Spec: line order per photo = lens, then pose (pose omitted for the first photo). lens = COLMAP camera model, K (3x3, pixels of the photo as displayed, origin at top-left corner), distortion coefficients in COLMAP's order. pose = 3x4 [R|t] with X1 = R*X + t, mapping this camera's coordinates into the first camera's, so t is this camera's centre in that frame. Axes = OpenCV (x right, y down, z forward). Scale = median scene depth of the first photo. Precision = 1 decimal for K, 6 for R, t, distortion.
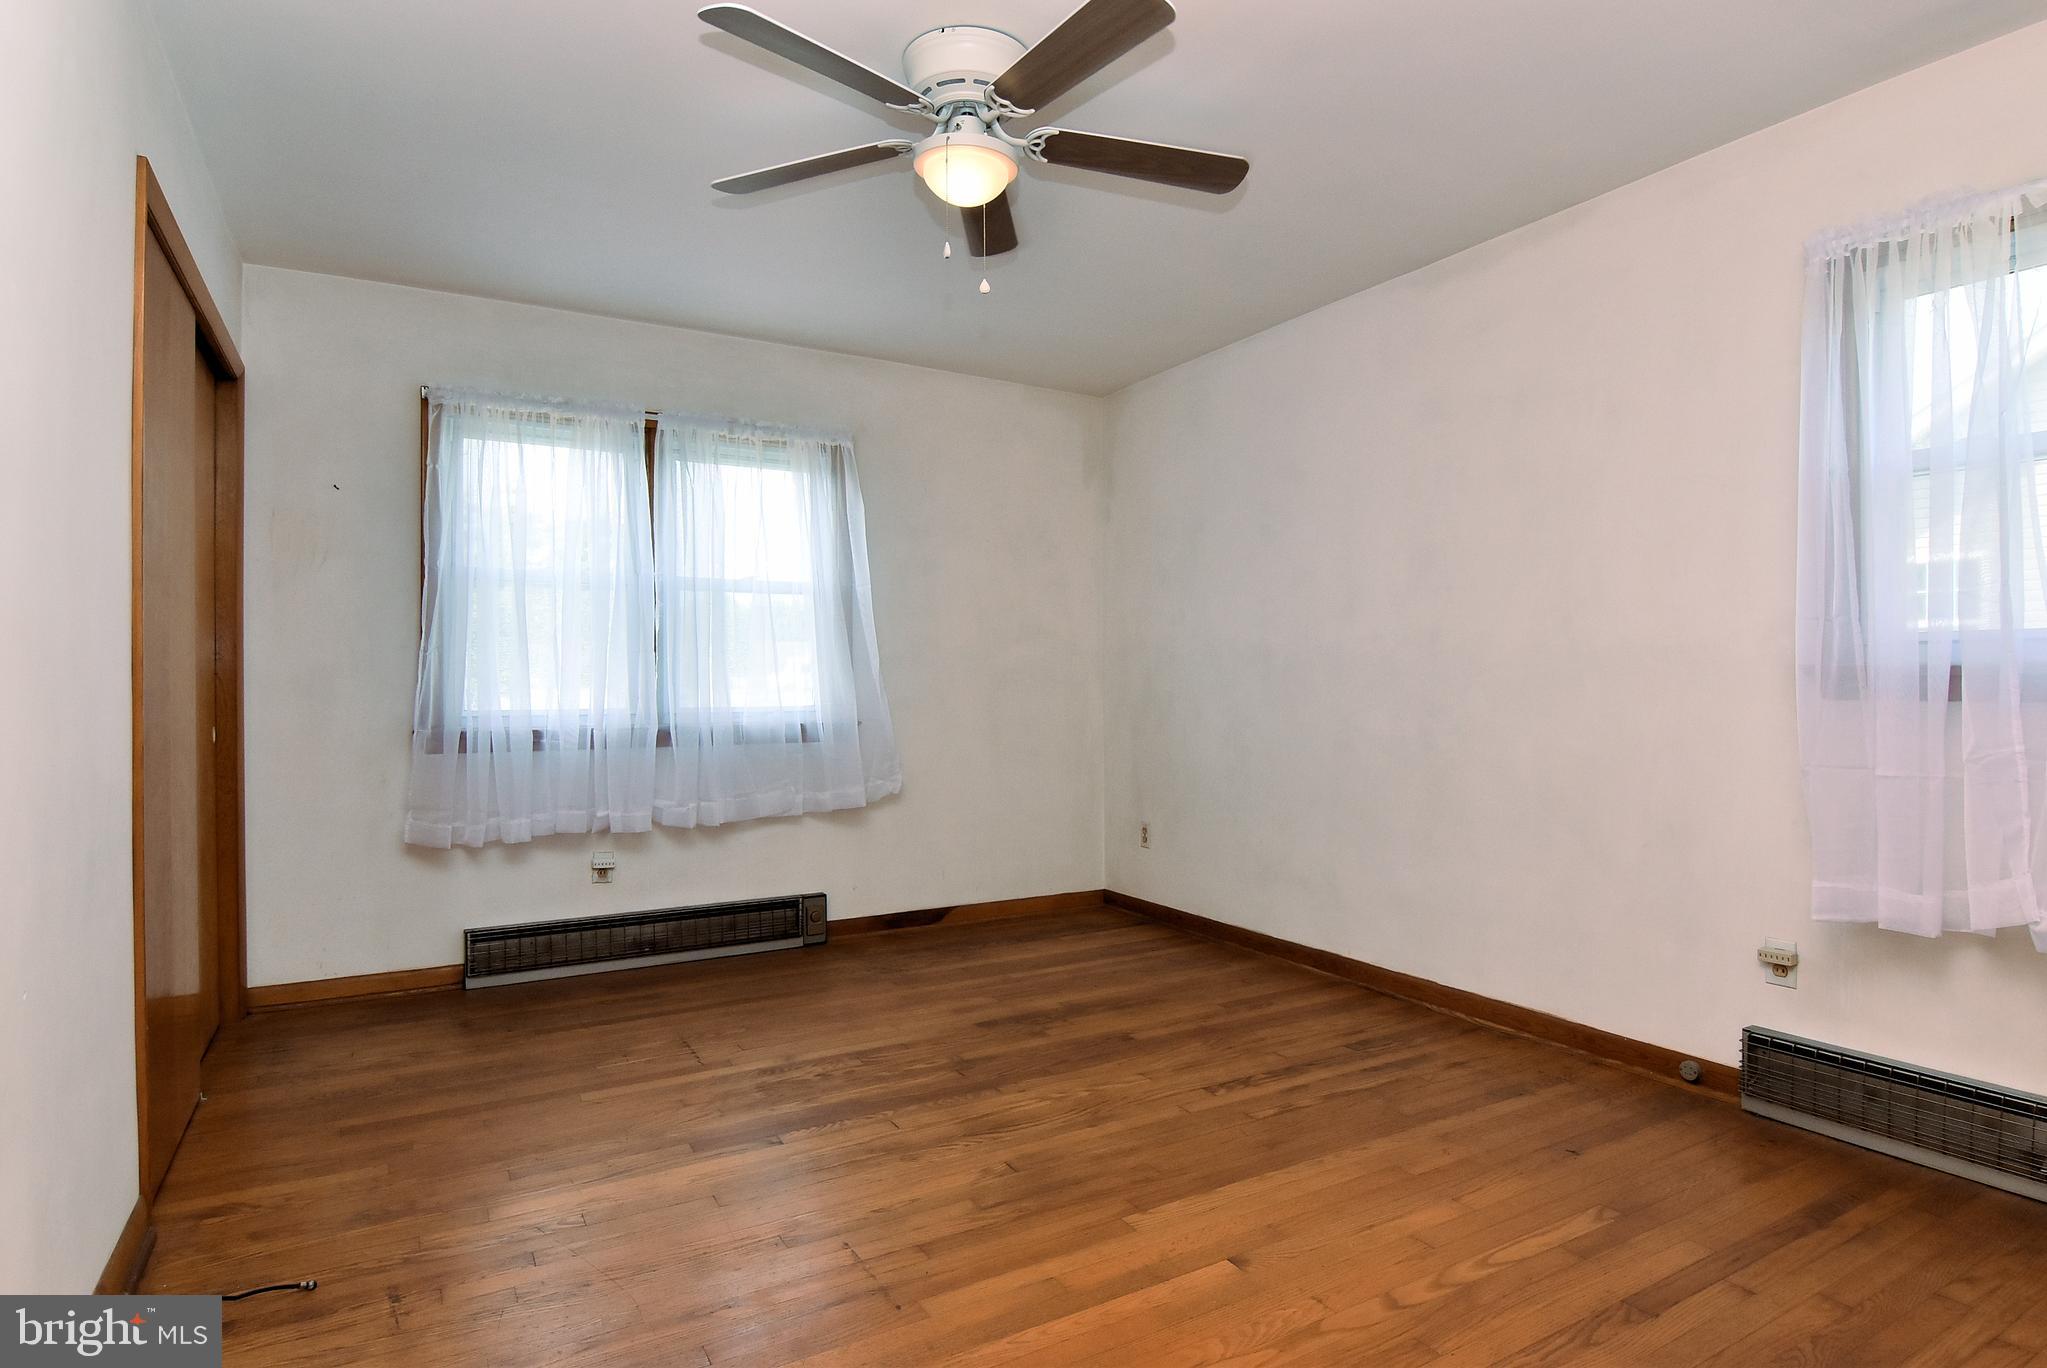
lens RADIAL K [[1087.4, 0, 1024.6], [0, 1087.4, 685.5], [0, 0, 1]] dist [-0.006320, -0.010119]
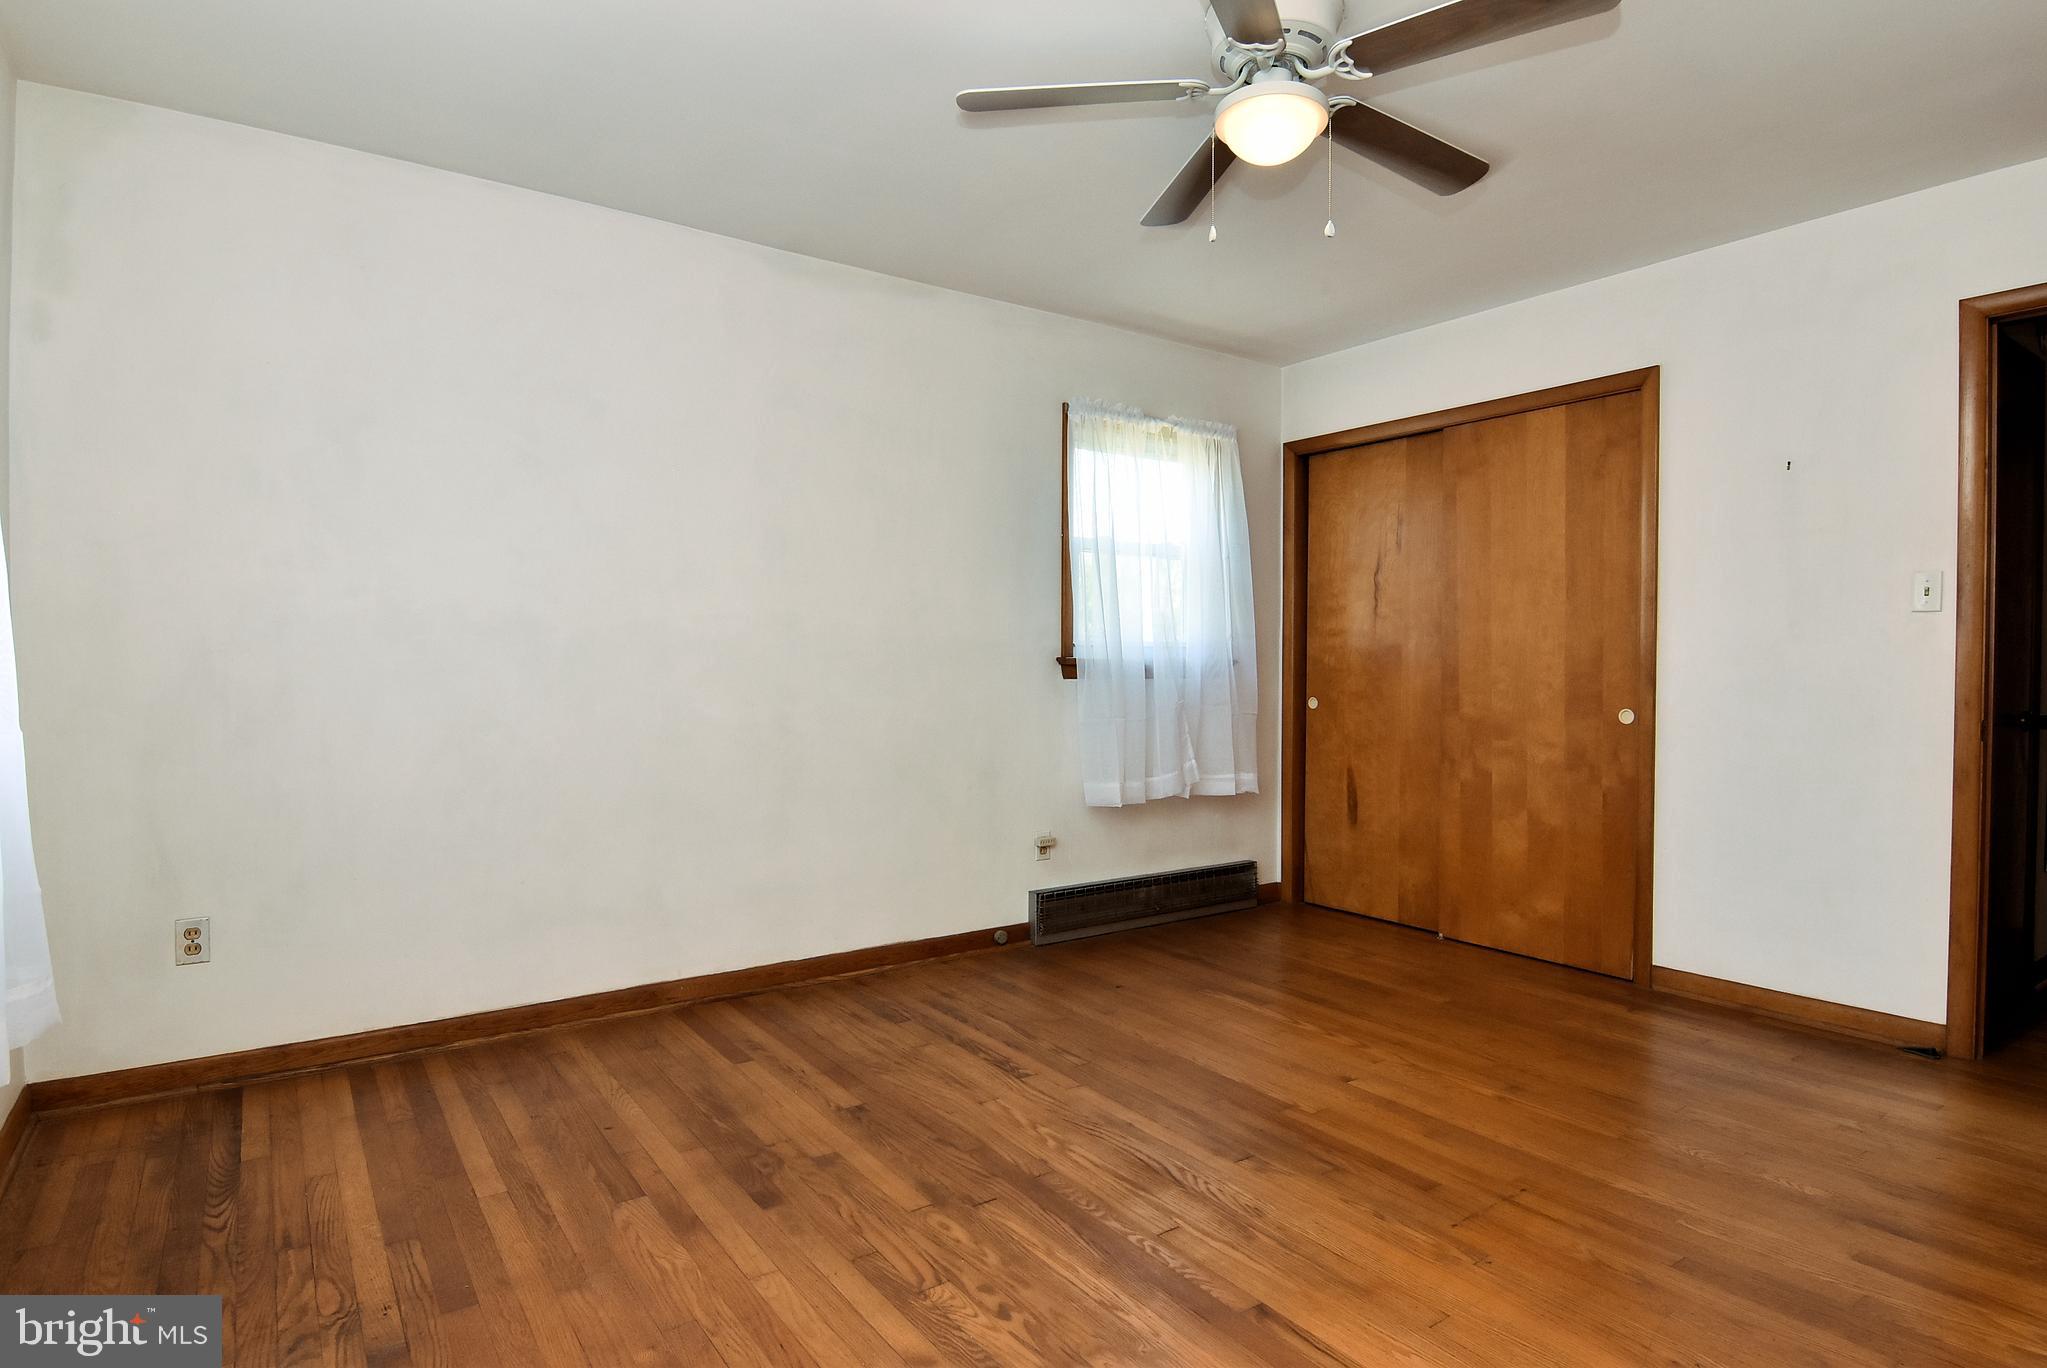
lens RADIAL K [[1087.4, 0, 1025.5], [0, 1087.4, 678.3], [0, 0, 1]] dist [-0.006320, -0.010119]
pose [[-0.093538, -0.011014, 0.995555, -0.783418], [-0.003287, 0.999937, 0.010753, -0.007874], [-0.995610, -0.002267, -0.093569, 1.029536]]
